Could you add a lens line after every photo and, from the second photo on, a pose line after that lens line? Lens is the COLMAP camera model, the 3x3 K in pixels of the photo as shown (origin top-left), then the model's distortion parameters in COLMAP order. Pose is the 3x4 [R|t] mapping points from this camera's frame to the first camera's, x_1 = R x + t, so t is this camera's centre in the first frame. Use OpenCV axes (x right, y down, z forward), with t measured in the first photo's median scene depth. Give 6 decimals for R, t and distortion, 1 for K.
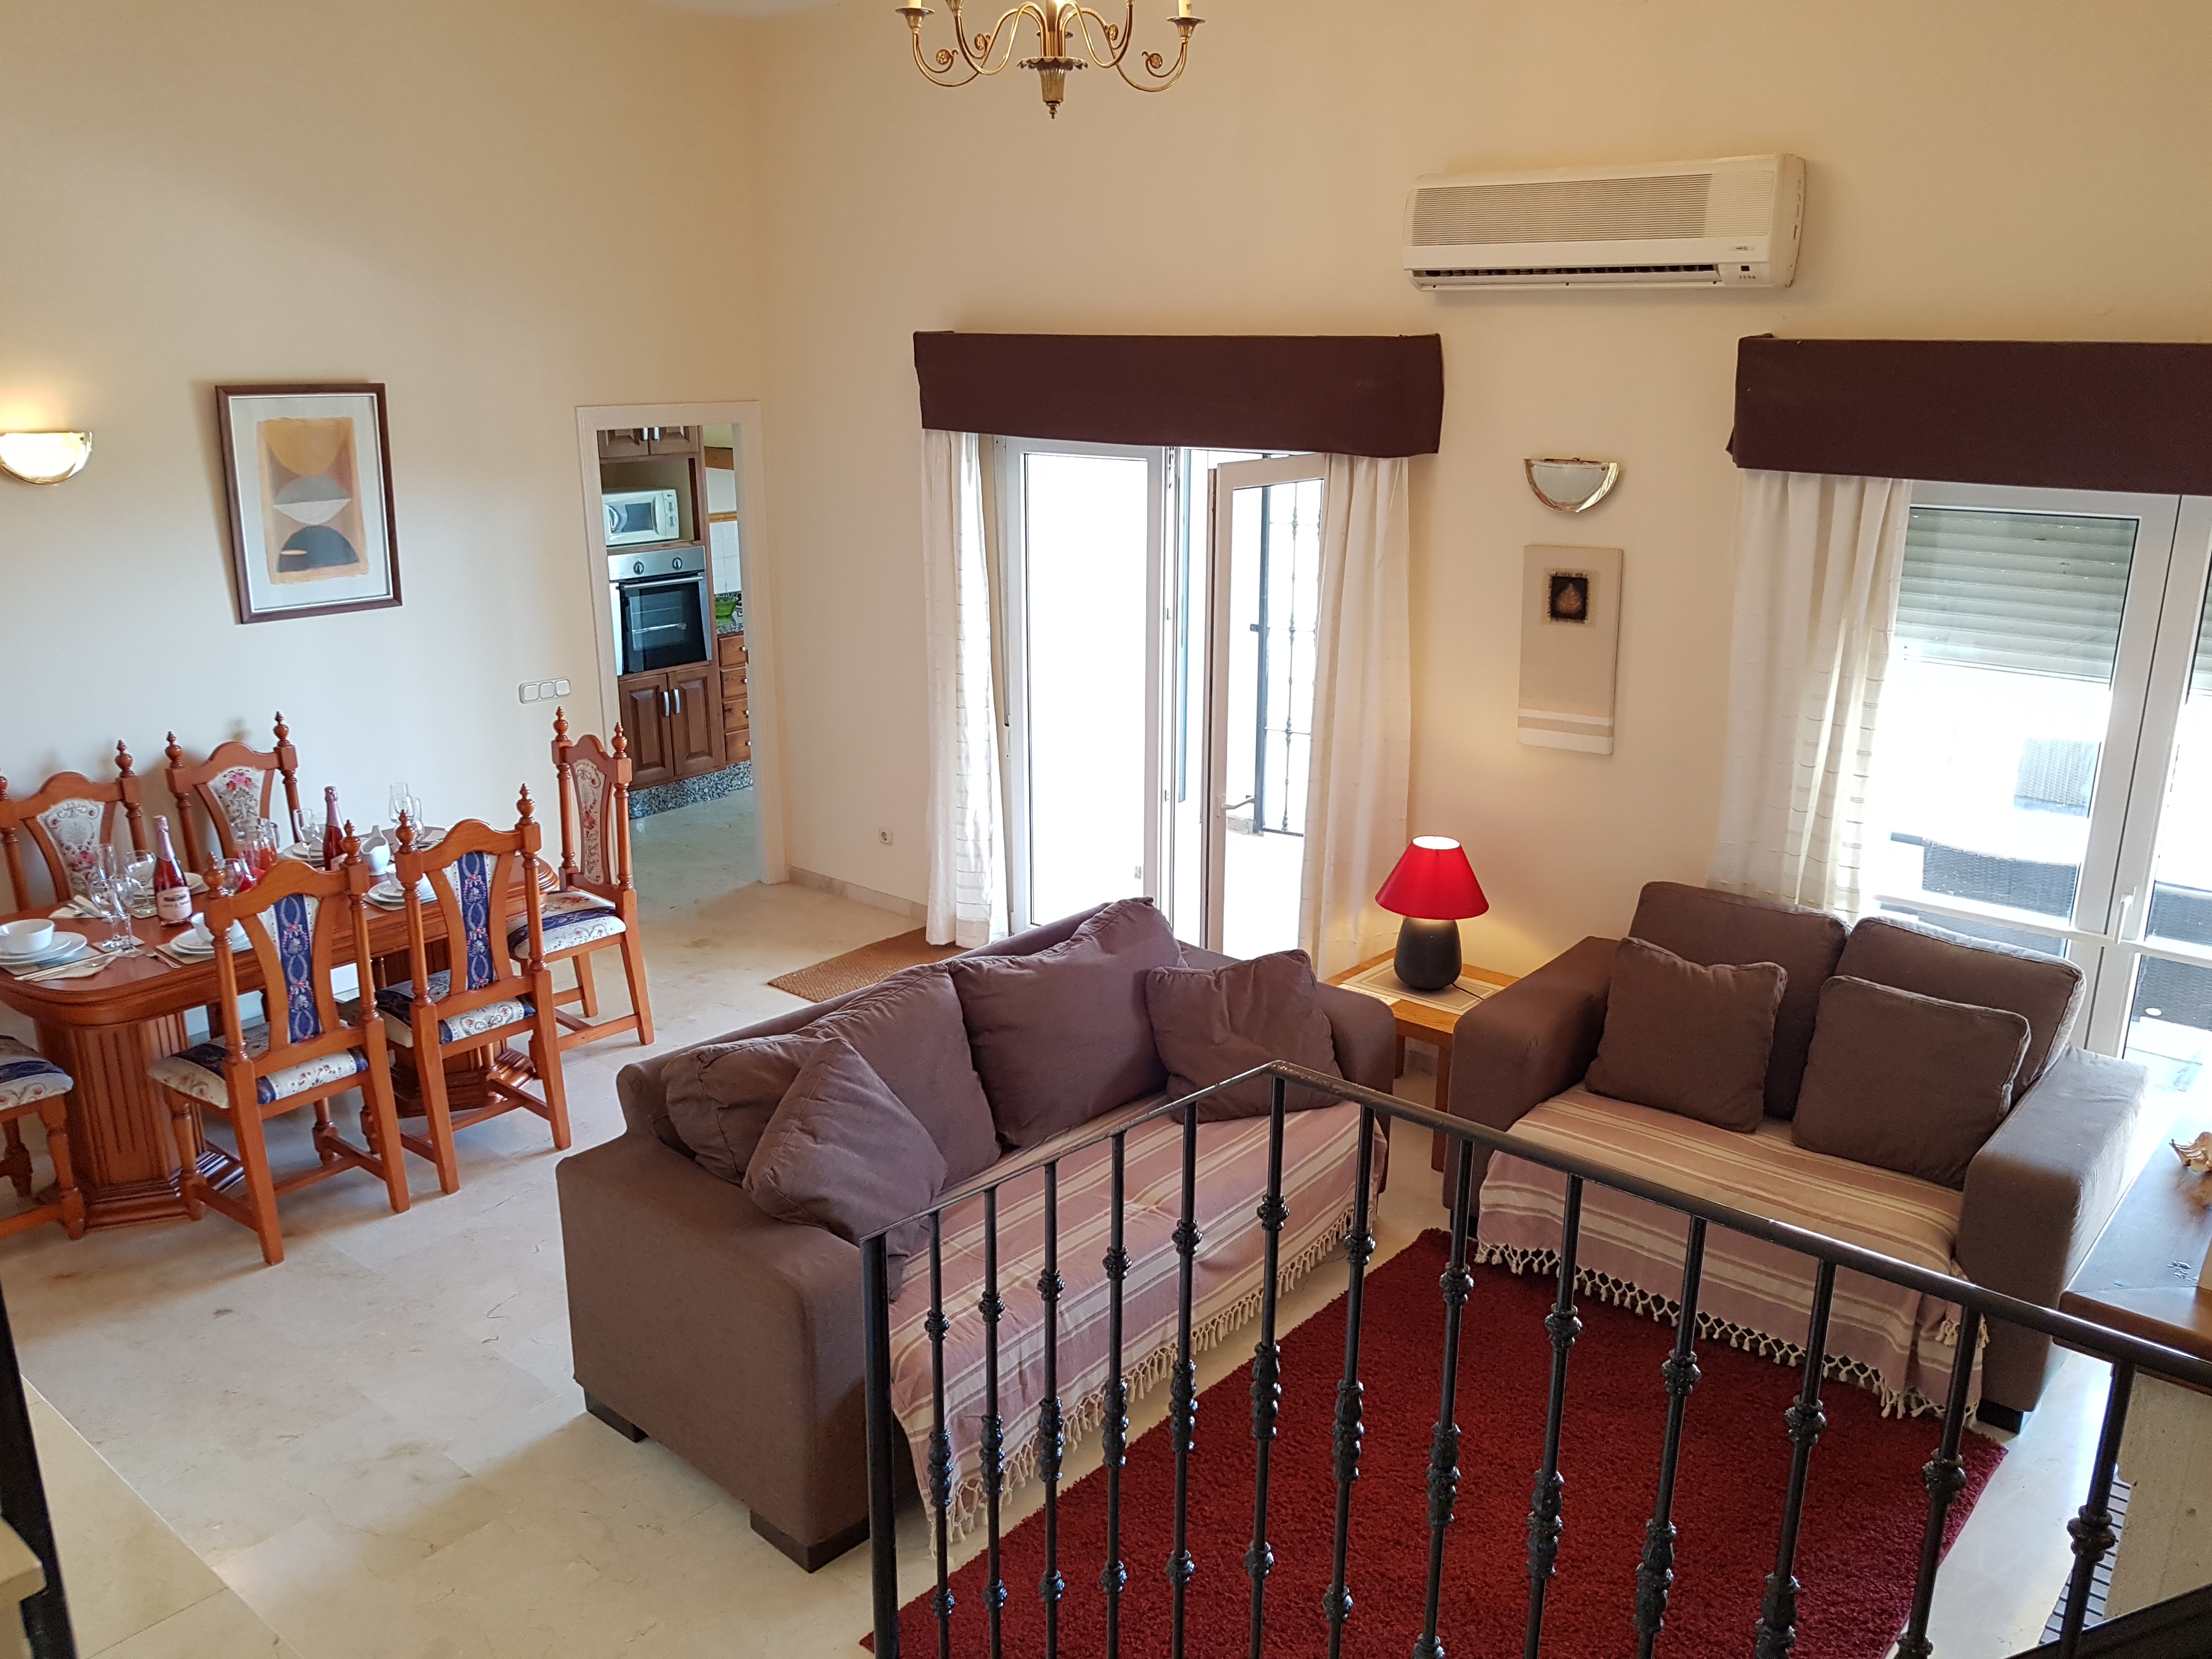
lens RADIAL K [[1706.3, 0, 1106.9], [0, 1706.3, 835.0], [0, 0, 1]] dist [-0.002901, -0.001163]
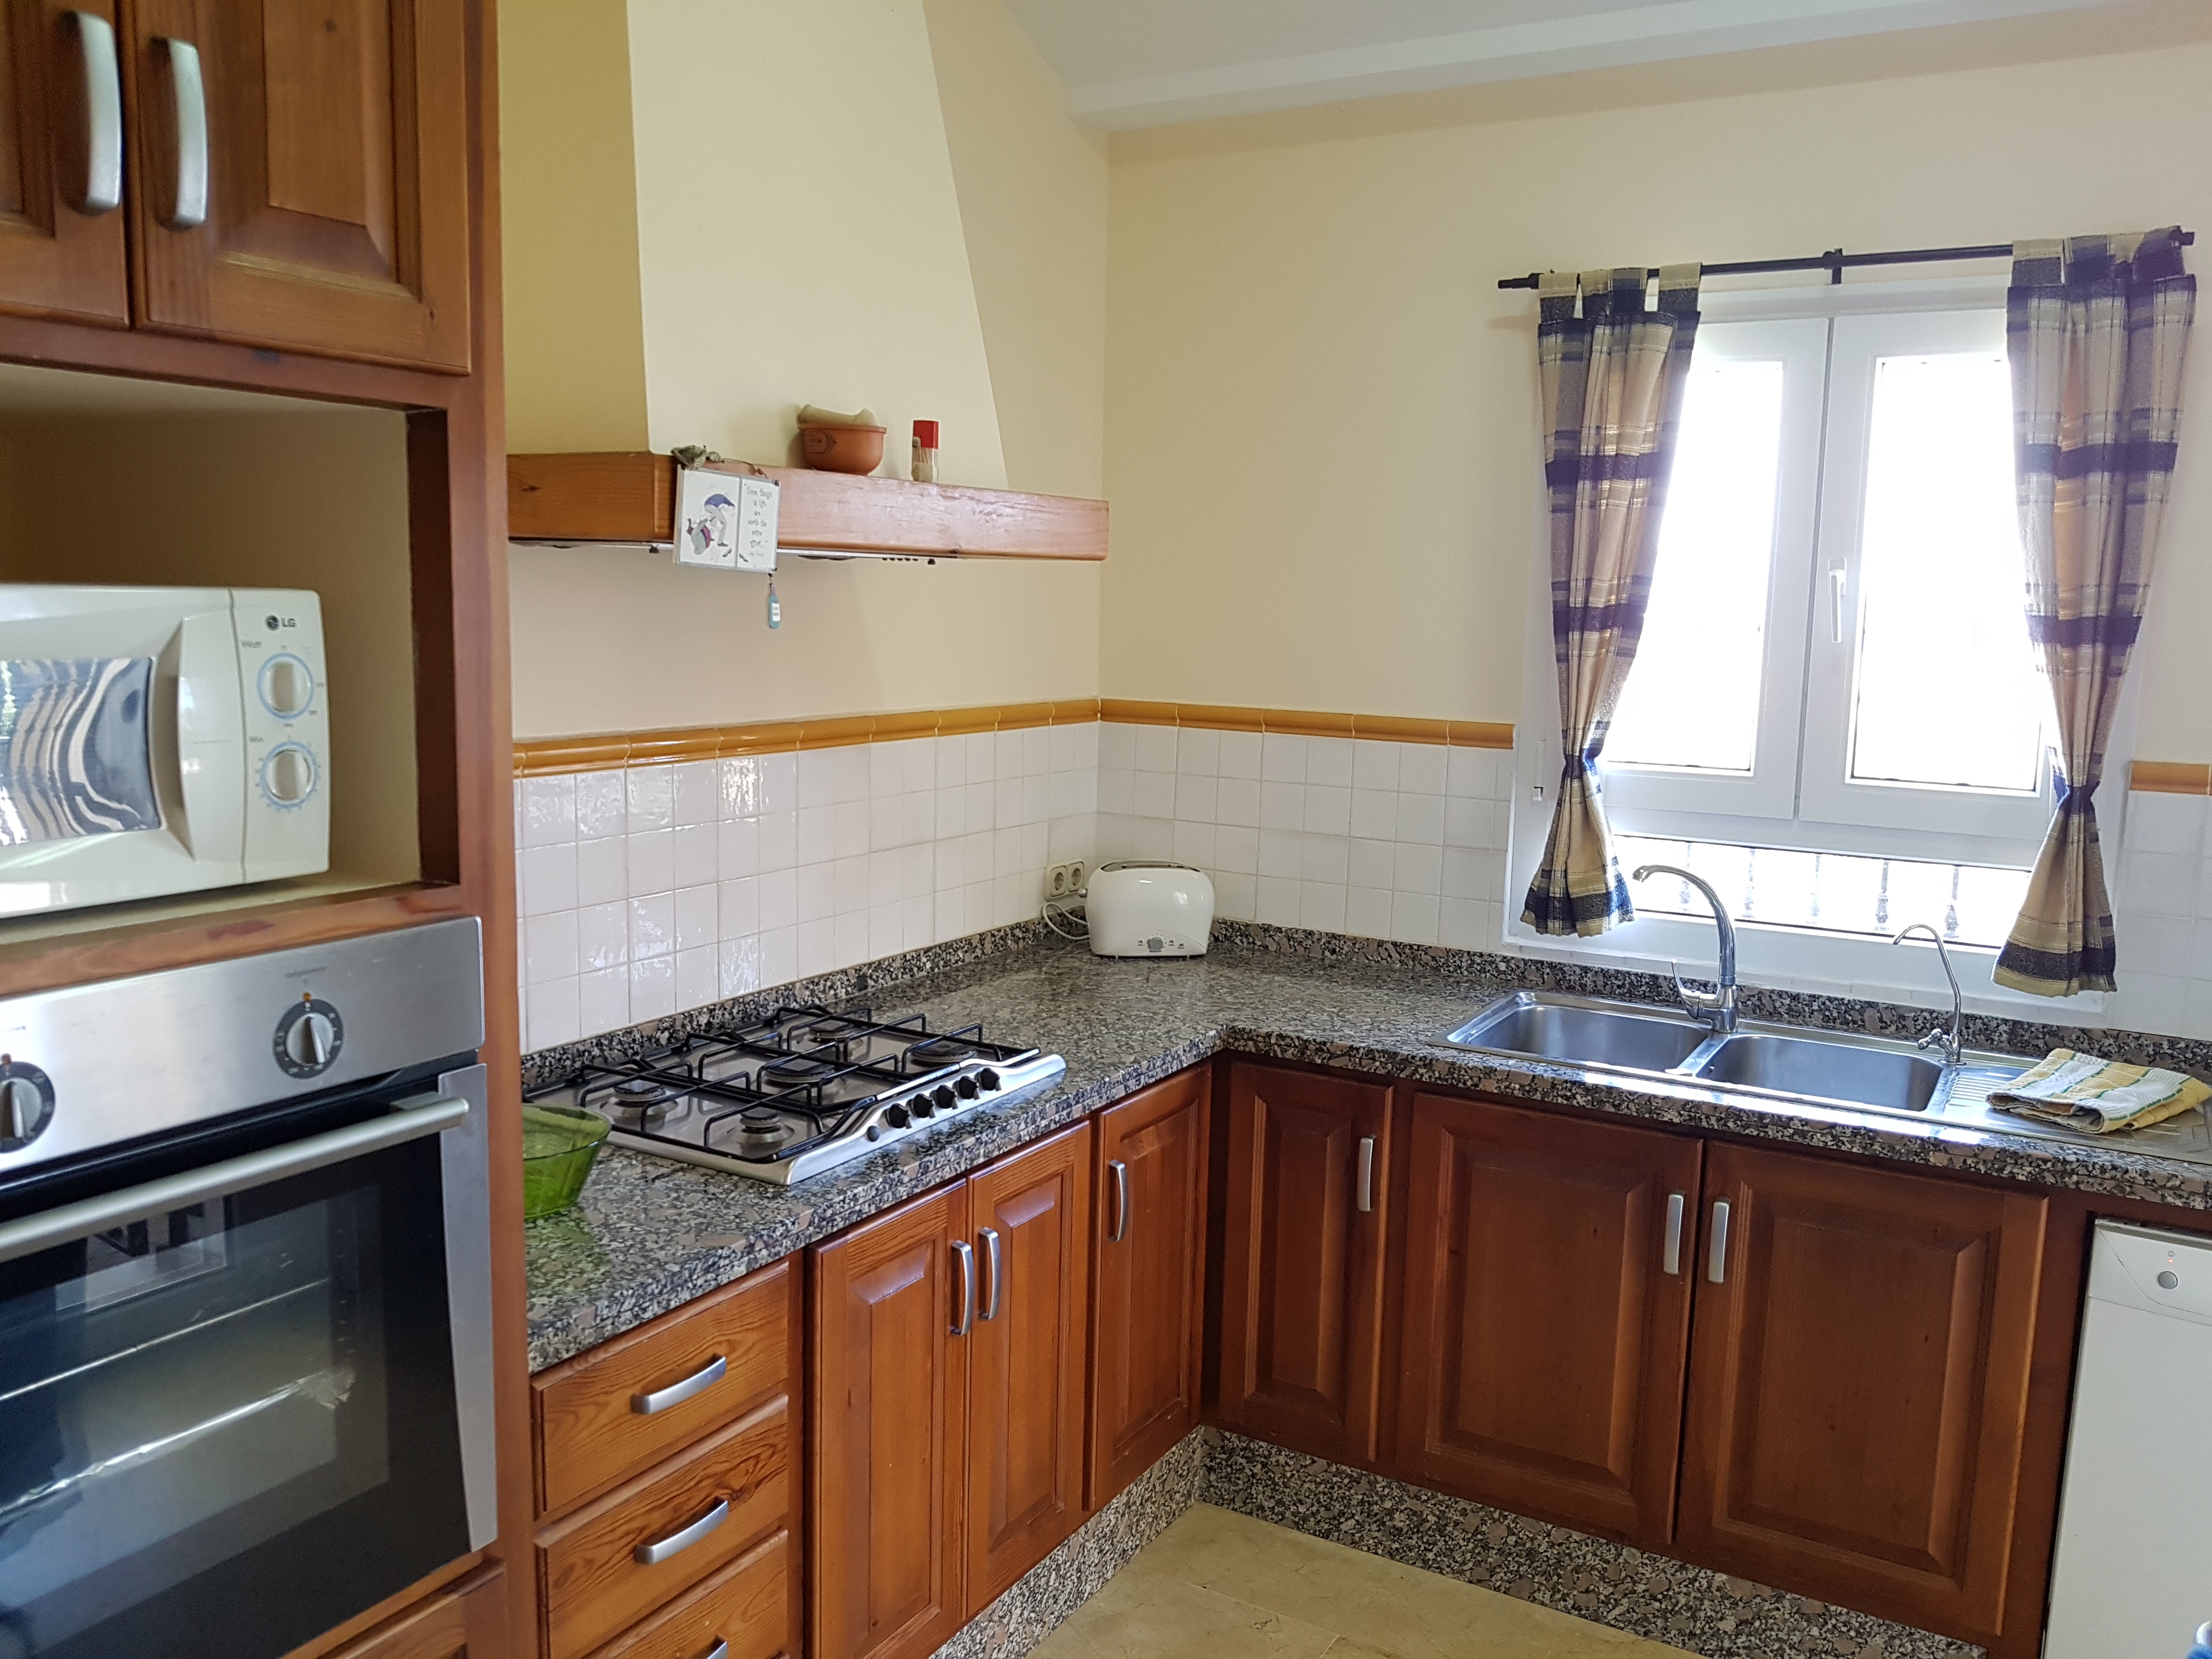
lens RADIAL K [[1706.3, 0, 1106.4], [0, 1706.3, 823.7], [0, 0, 1]] dist [-0.002901, -0.001163]
pose [[0.983907, 0.007234, 0.178535, -0.238298], [0.017818, 0.990227, -0.138320, -0.179160], [-0.177790, 0.139275, 0.974163, 0.953975]]
